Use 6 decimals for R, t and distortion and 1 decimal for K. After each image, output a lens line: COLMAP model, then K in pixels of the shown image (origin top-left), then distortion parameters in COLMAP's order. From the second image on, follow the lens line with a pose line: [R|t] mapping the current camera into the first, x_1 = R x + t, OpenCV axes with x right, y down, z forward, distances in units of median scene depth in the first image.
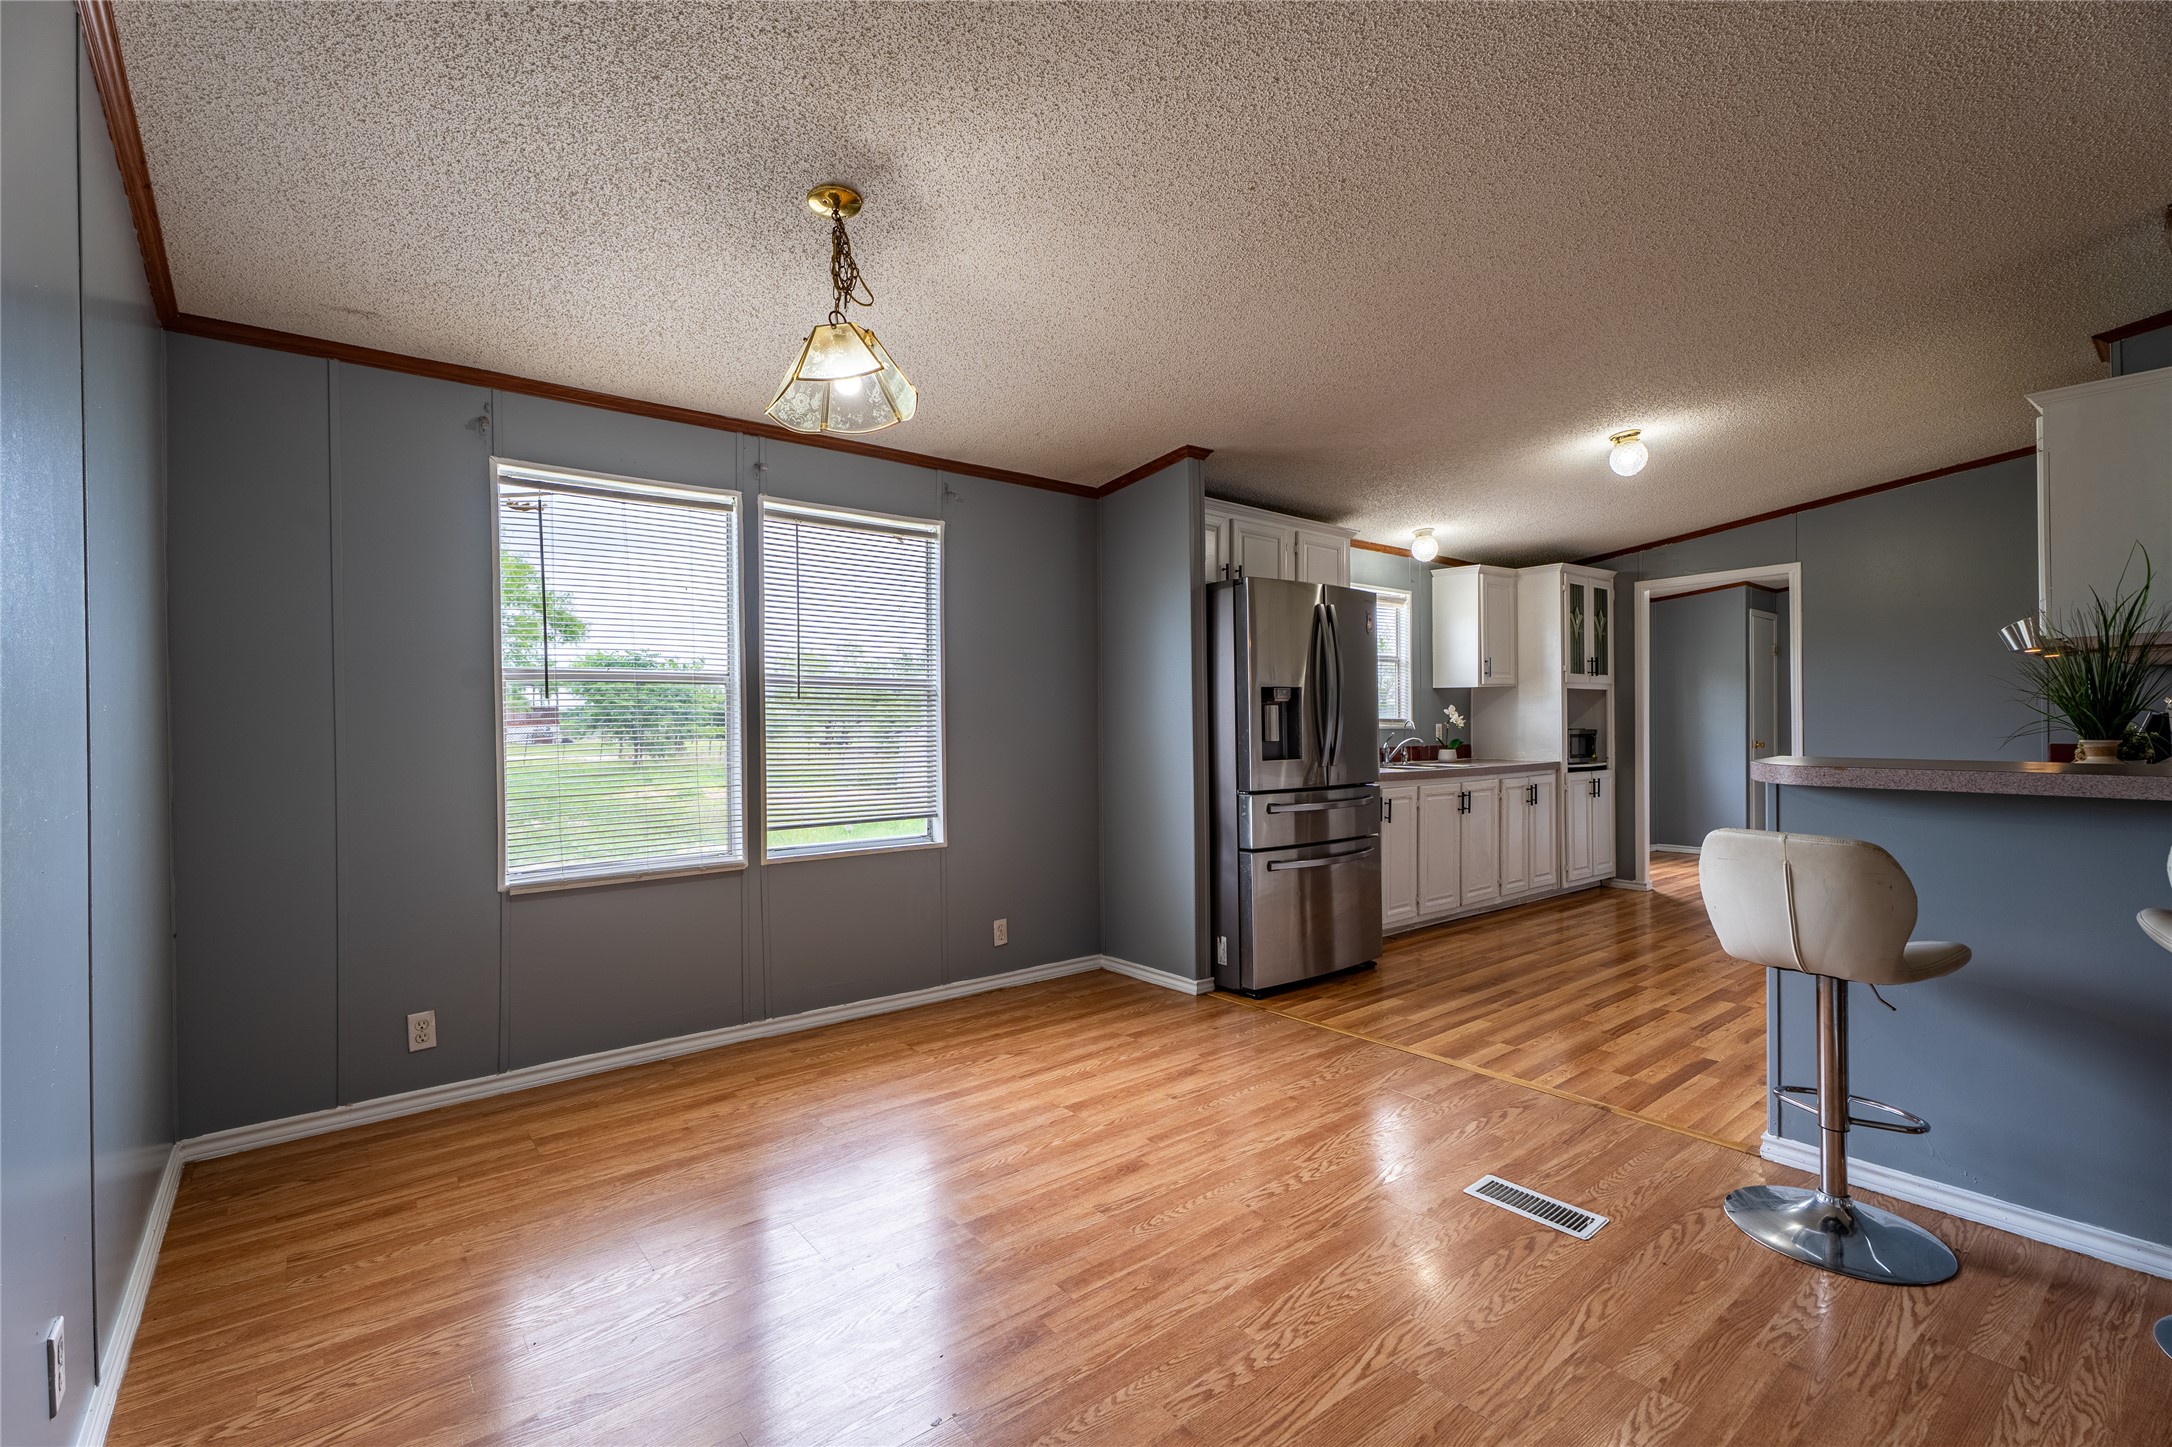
lens RADIAL K [[962.0, 0, 1073.8], [0, 962.0, 727.8], [0, 0, 1]] dist [0.006130, -0.001638]
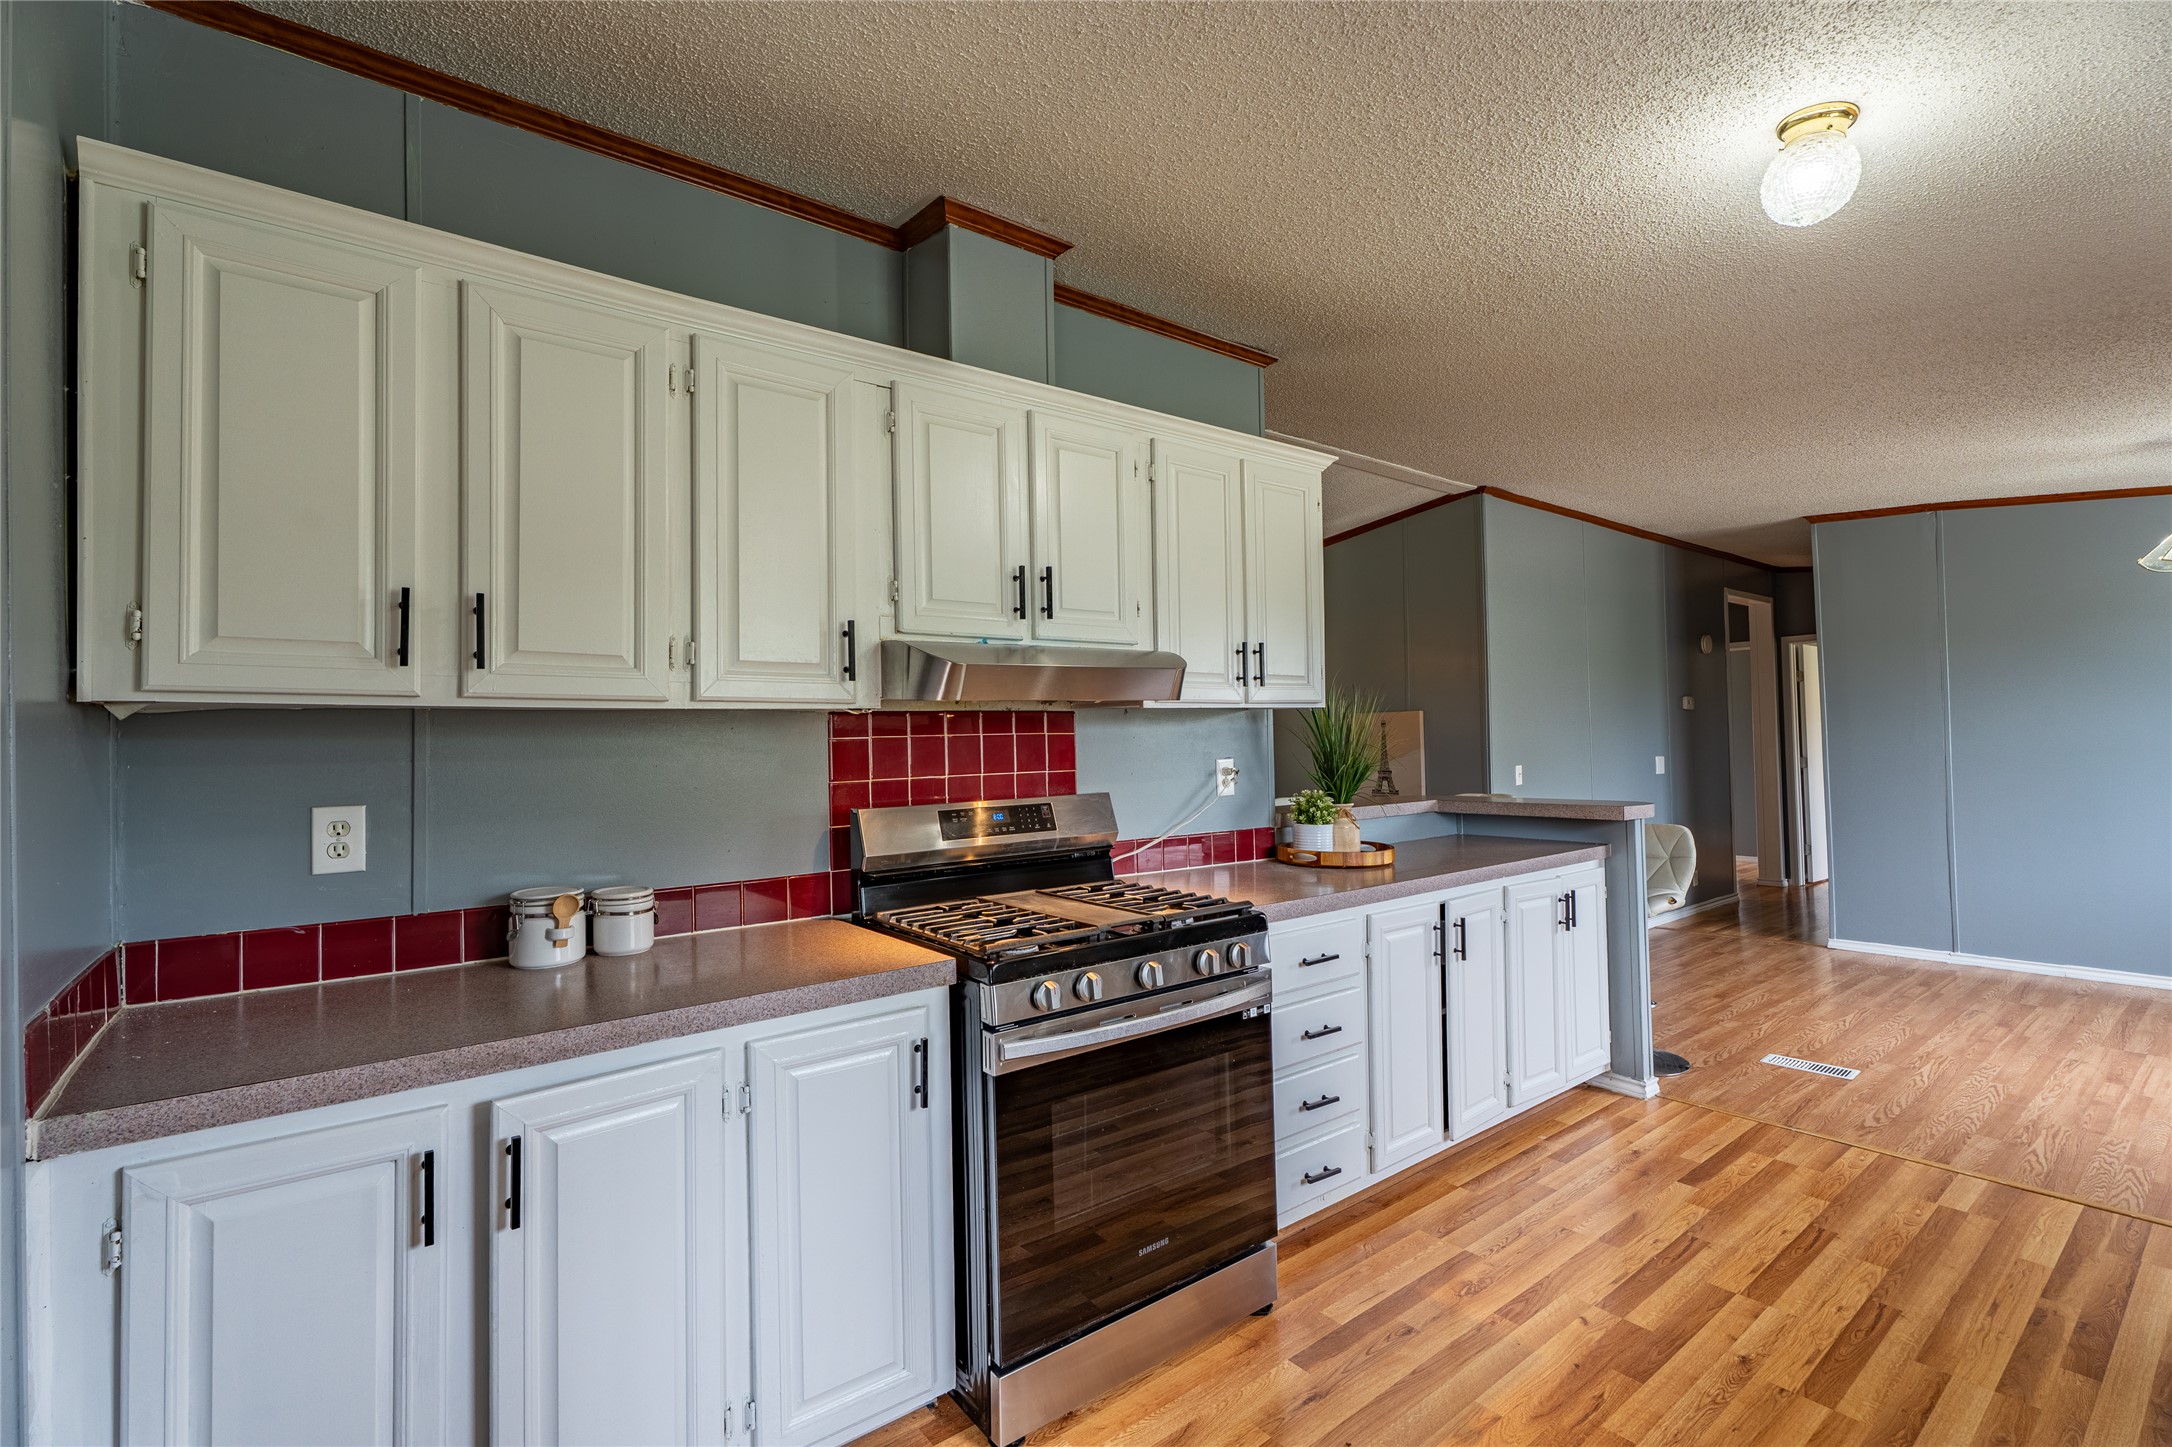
lens RADIAL K [[962.0, 0, 1076.5], [0, 962.0, 719.6], [0, 0, 1]] dist [0.006130, -0.001638]
pose [[-0.999460, 0.029193, 0.015067, 1.037080], [0.028972, 0.999473, -0.014649, -0.060040], [-0.015487, -0.014205, -0.999779, 1.648920]]
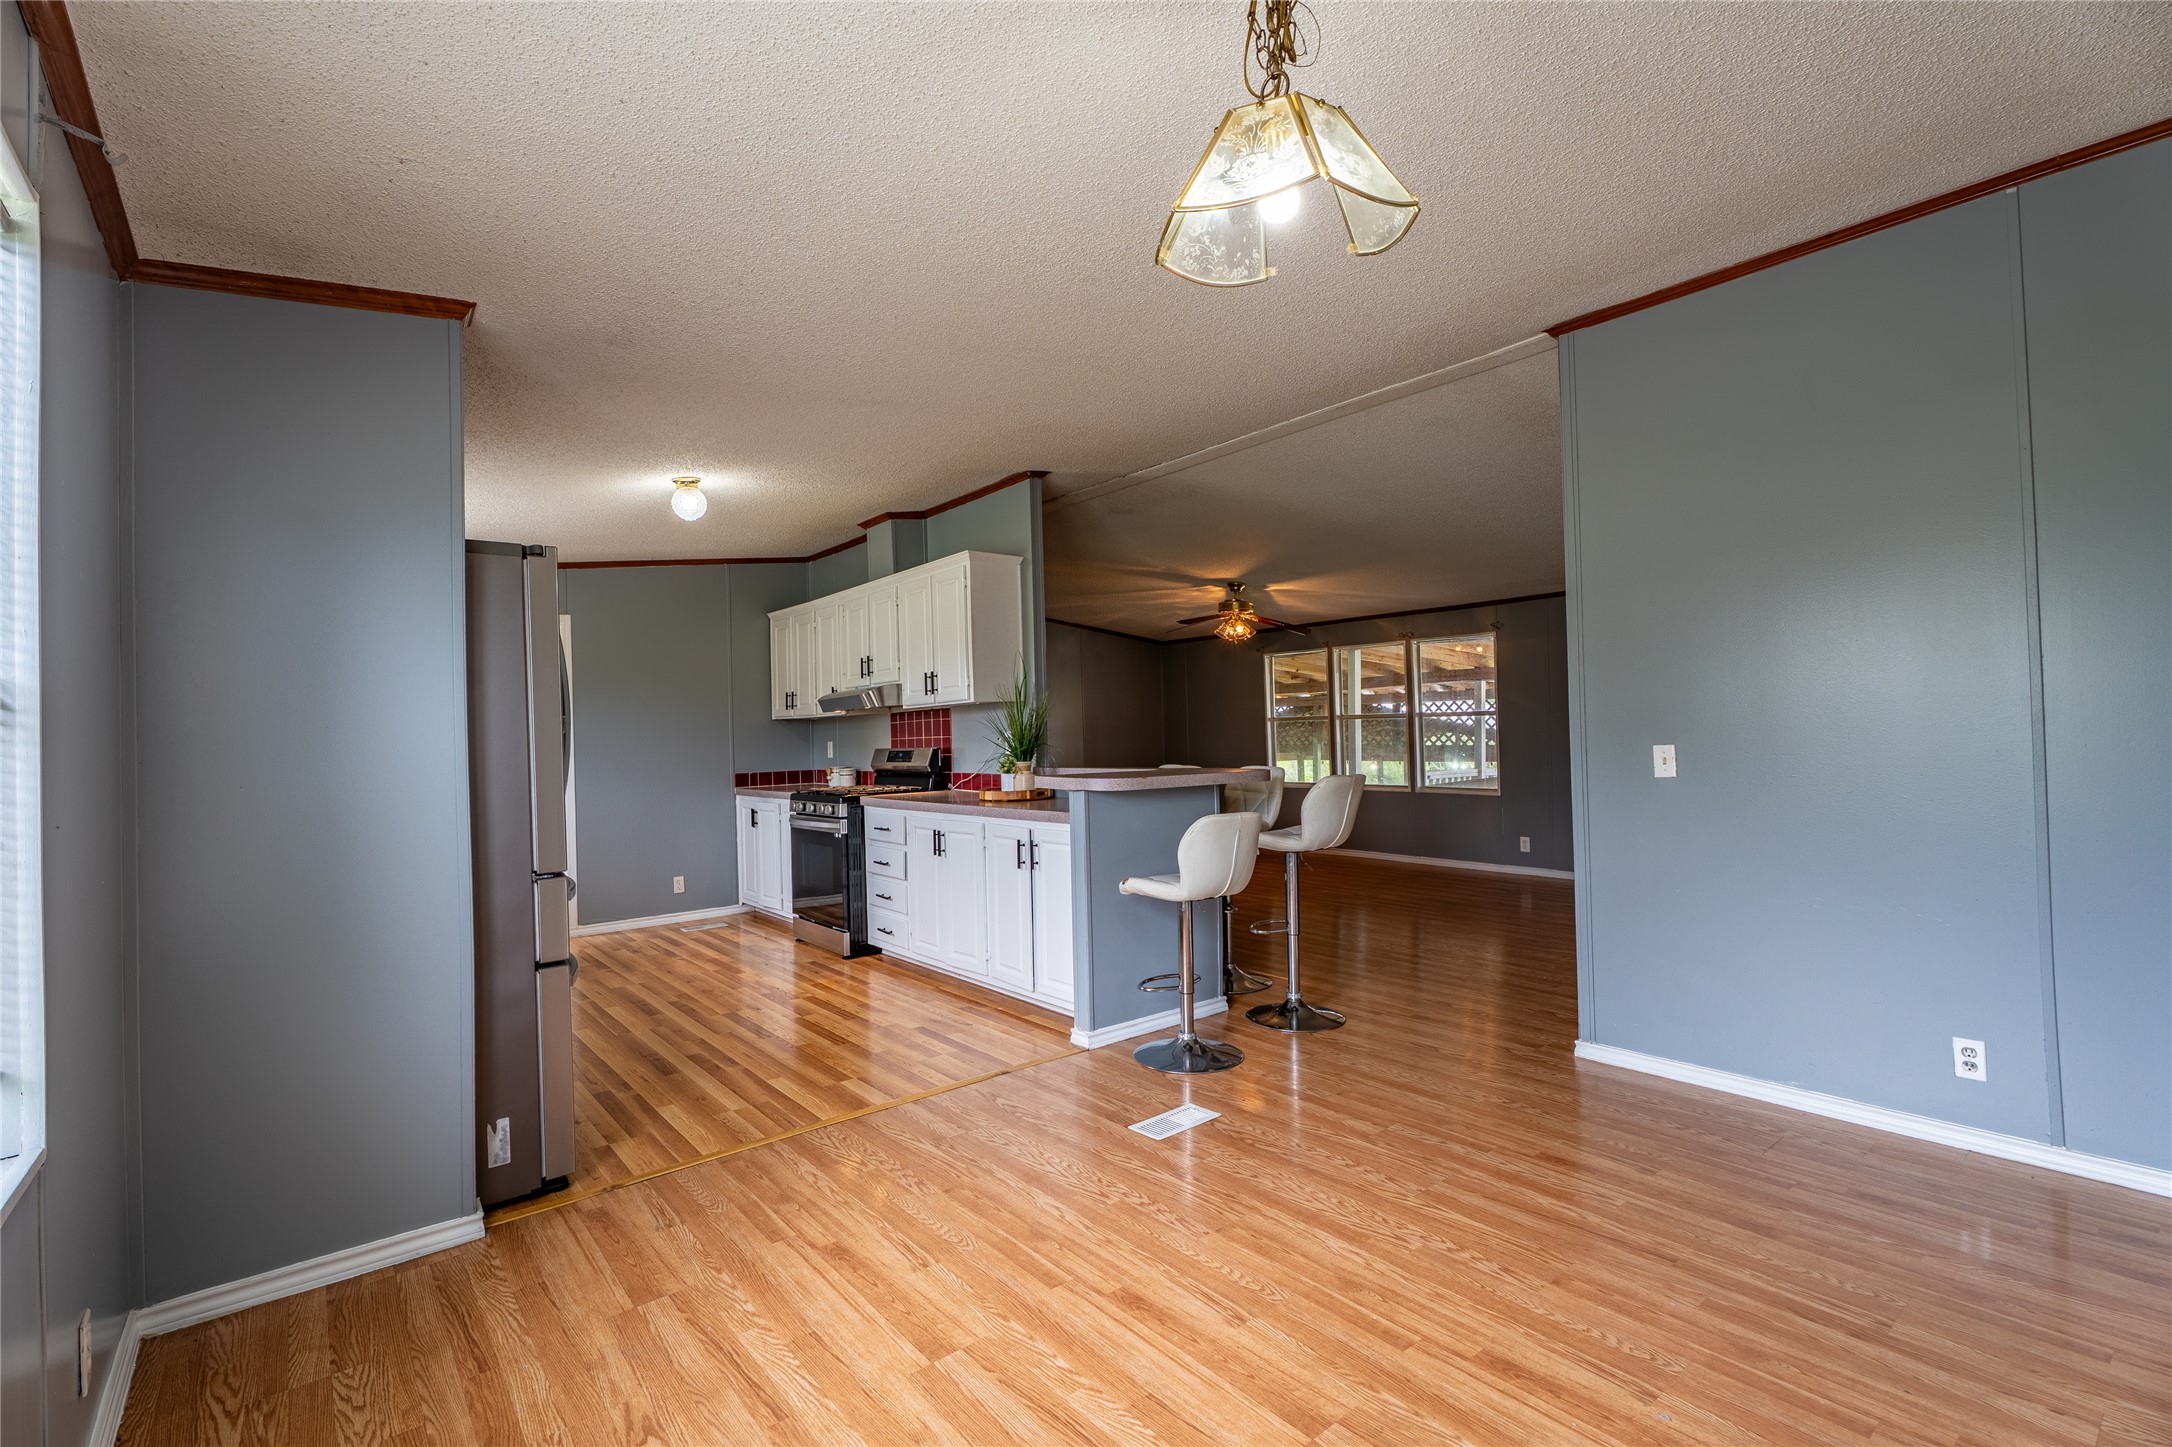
lens RADIAL K [[962.0, 0, 1071.7], [0, 962.0, 723.7], [0, 0, 1]] dist [0.006130, -0.001638]
pose [[-0.005080, 0.025107, 0.999672, -0.518412], [0.034767, 0.999085, -0.024916, -0.006919], [-0.999383, 0.034629, -0.005948, 0.704222]]
